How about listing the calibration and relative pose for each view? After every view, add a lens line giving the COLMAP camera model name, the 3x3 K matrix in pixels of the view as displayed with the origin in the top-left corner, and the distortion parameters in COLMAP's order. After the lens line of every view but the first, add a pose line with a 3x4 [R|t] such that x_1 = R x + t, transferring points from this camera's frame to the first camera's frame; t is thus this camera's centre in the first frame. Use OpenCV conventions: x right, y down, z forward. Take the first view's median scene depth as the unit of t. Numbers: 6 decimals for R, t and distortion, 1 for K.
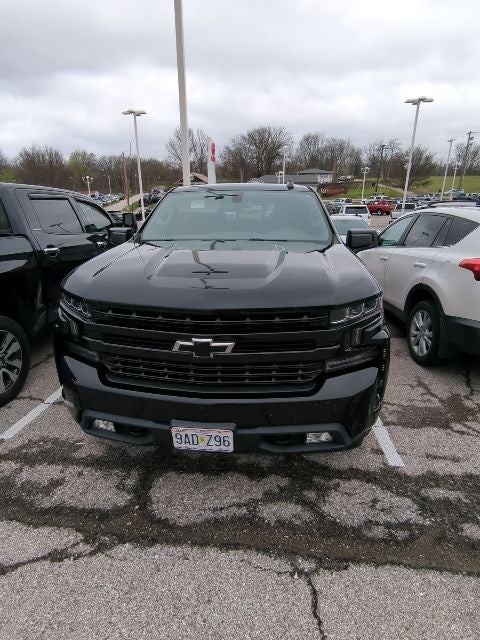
lens RADIAL K [[364.0, 0, 235.4], [0, 364.0, 320.4], [0, 0, 1]] dist [-0.002594, 0.002963]
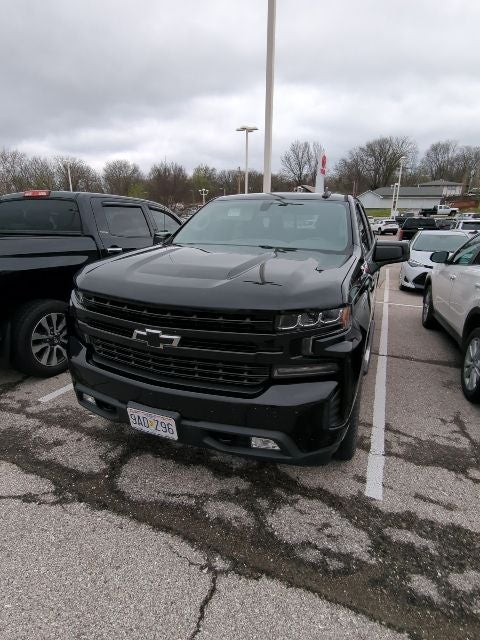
lens RADIAL K [[364.0, 0, 235.4], [0, 364.0, 320.4], [0, 0, 1]] dist [-0.002594, 0.002963]
pose [[0.955135, 0.098162, -0.279431, 0.332876], [-0.106719, 0.994168, -0.015539, 0.009506], [0.276276, 0.044663, 0.960040, 0.010278]]
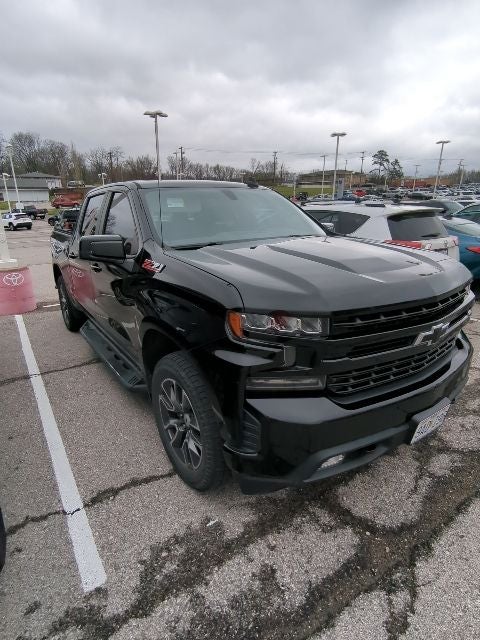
lens RADIAL K [[363.2, 0, 236.5], [0, 363.2, 322.4], [0, 0, 1]] dist [0.000808, -0.000253]
pose [[0.760299, -0.205397, 0.616245, -0.855338], [0.212444, 0.975146, 0.062914, -0.104823], [-0.613851, 0.083084, 0.785038, 0.403340]]
